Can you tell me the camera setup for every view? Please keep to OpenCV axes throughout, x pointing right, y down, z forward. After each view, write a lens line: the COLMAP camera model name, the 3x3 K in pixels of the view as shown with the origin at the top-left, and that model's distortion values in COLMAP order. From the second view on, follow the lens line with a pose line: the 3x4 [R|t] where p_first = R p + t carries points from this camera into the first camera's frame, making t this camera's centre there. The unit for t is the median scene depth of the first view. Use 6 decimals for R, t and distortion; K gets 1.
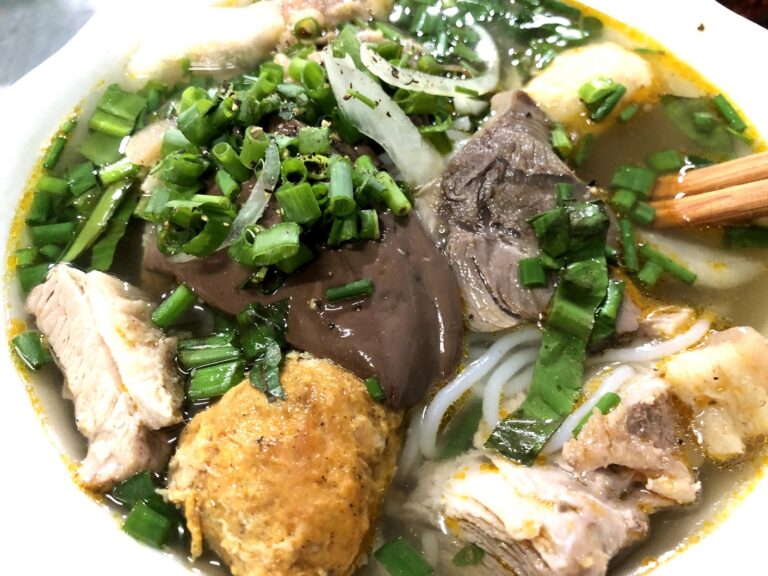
lens RADIAL K [[628.2, 0, 384.0], [0, 628.2, 288.0], [0, 0, 1]] dist [-0.033280, 0.012885]
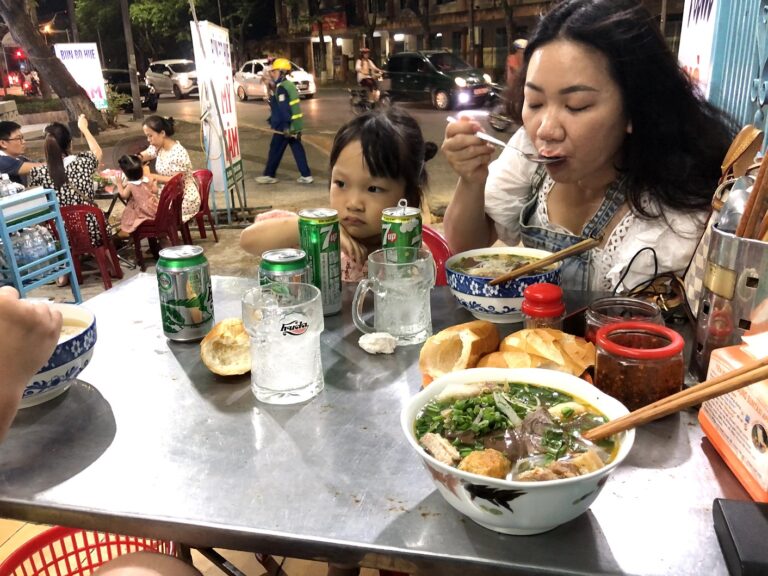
lens RADIAL K [[628.2, 0, 384.0], [0, 628.2, 288.0], [0, 0, 1]] dist [-0.033280, 0.012885]
pose [[0.982095, 0.030393, -0.185921, -0.059212], [-0.140608, 0.775066, -0.616038, 1.994383], [0.125378, 0.631149, 0.765461, -3.108552]]
